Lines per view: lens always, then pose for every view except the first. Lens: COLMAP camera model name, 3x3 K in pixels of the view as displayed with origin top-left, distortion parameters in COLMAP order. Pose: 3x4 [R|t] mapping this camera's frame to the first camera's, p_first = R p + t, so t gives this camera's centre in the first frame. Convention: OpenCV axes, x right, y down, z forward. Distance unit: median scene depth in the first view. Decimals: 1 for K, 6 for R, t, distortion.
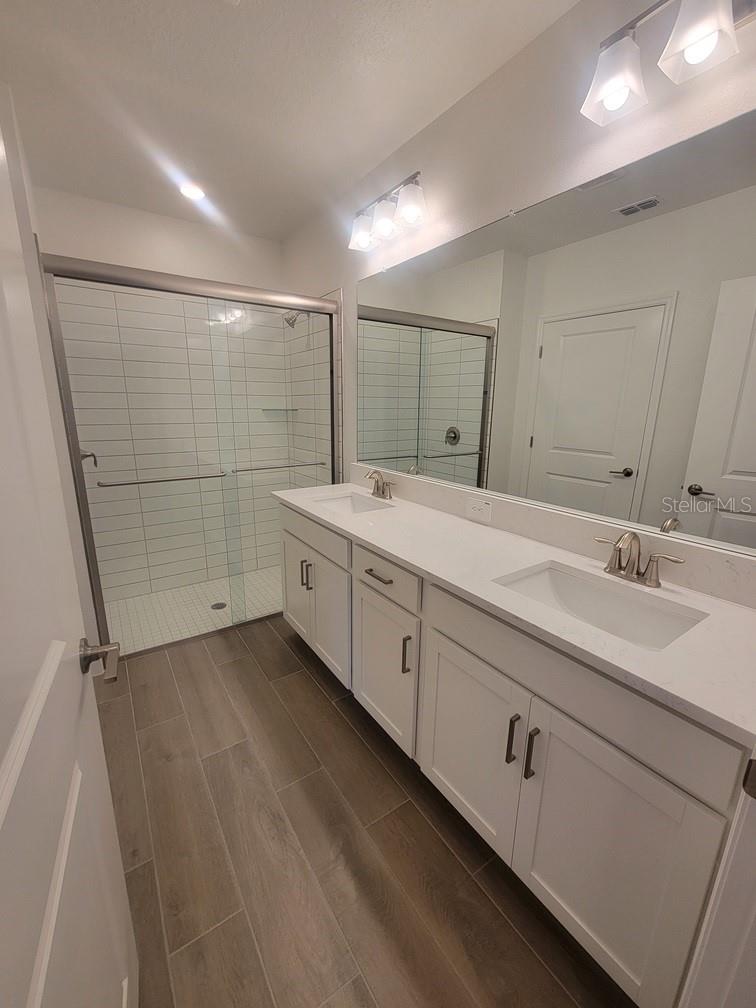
lens RADIAL K [[412.9, 0, 373.2], [0, 412.9, 502.9], [0, 0, 1]] dist [0.004162, -0.001252]
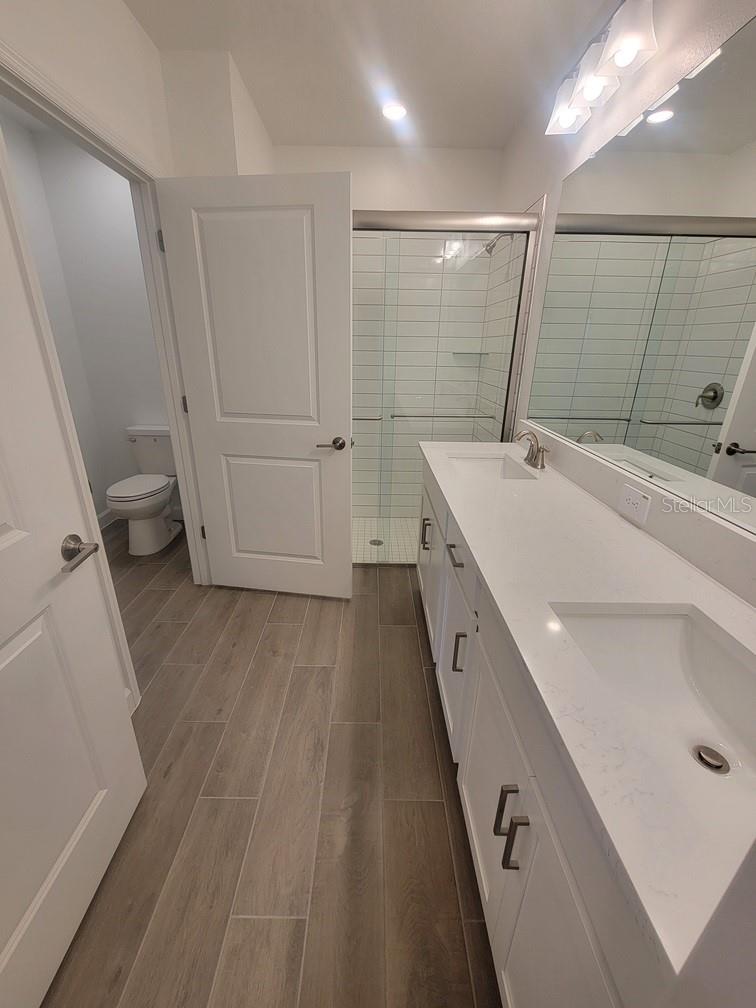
lens RADIAL K [[412.9, 0, 374.3], [0, 412.9, 503.3], [0, 0, 1]] dist [0.004162, -0.001252]
pose [[0.830877, 0.204417, -0.517549, 0.193295], [-0.138739, 0.976810, 0.163079, -0.029007], [0.538883, -0.063694, 0.839969, 0.130692]]
